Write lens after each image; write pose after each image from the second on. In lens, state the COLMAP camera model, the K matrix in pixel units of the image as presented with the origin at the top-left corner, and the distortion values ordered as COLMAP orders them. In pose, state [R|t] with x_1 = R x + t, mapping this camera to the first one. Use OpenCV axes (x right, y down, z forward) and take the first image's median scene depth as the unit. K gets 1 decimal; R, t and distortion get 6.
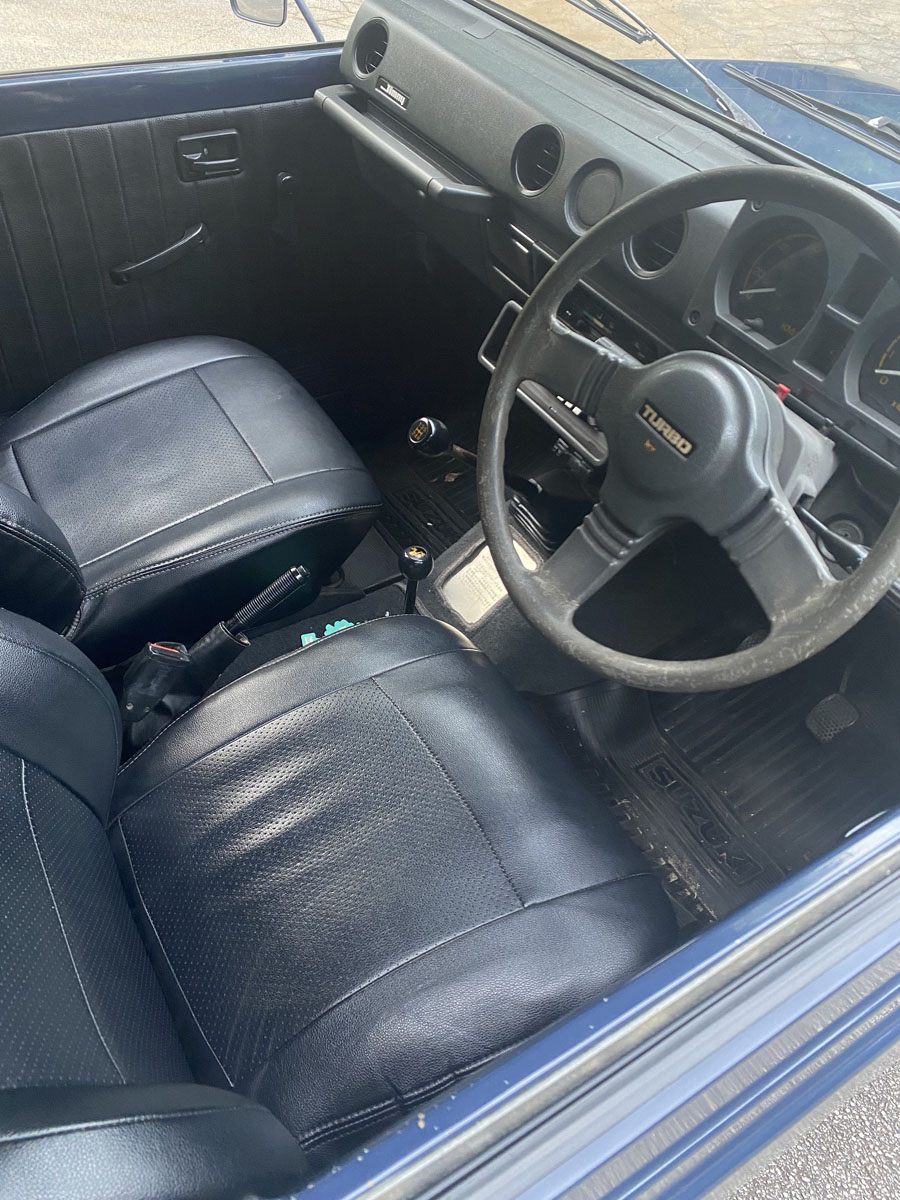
lens RADIAL K [[901.5, 0, 450.0], [0, 901.5, 600.0], [0, 0, 1]] dist [0.006368, 0.002041]
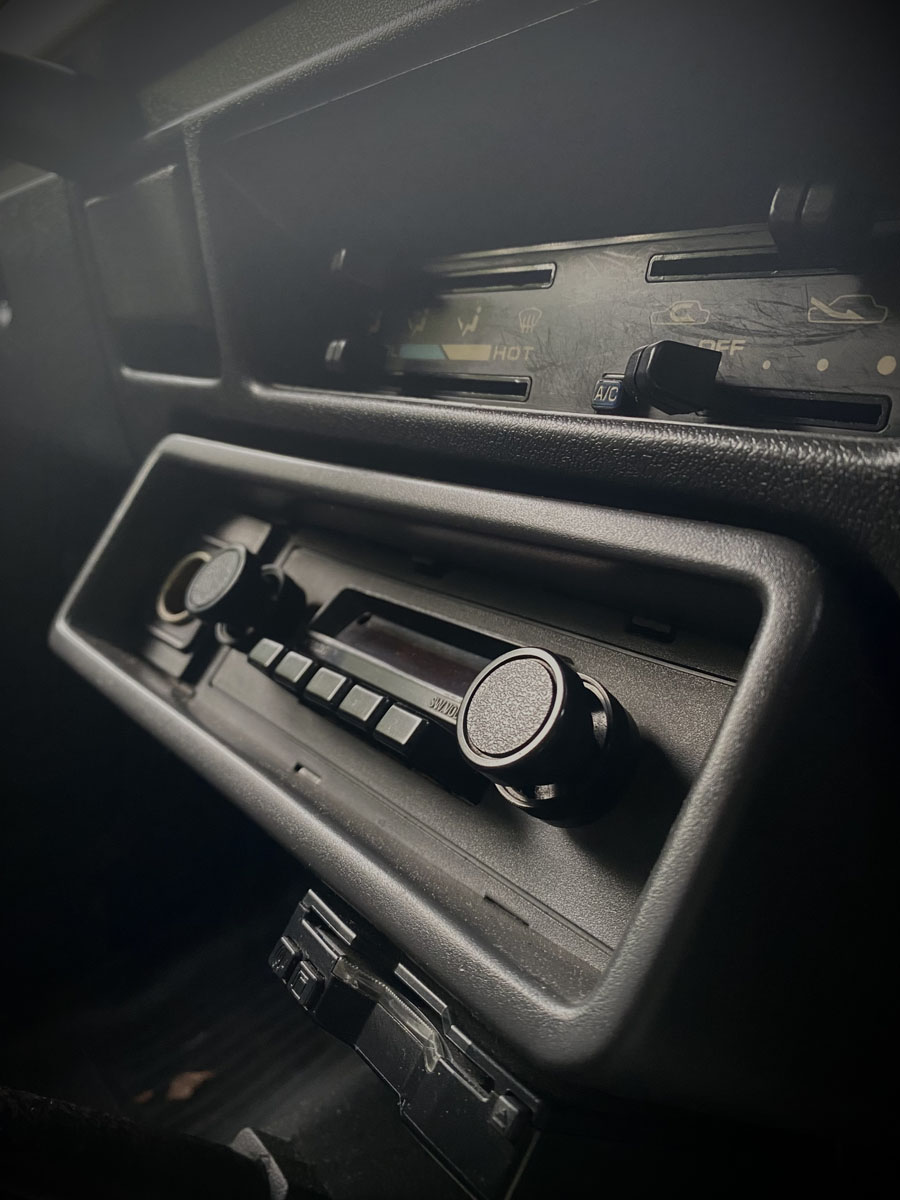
lens RADIAL K [[901.5, 0, 450.0], [0, 901.5, 600.0], [0, 0, 1]] dist [0.006368, 0.002041]
pose [[0.992771, -0.013262, 0.119288, 0.128396], [0.077942, 0.827032, -0.556725, -0.128015], [-0.091272, 0.561999, 0.822087, 0.829046]]
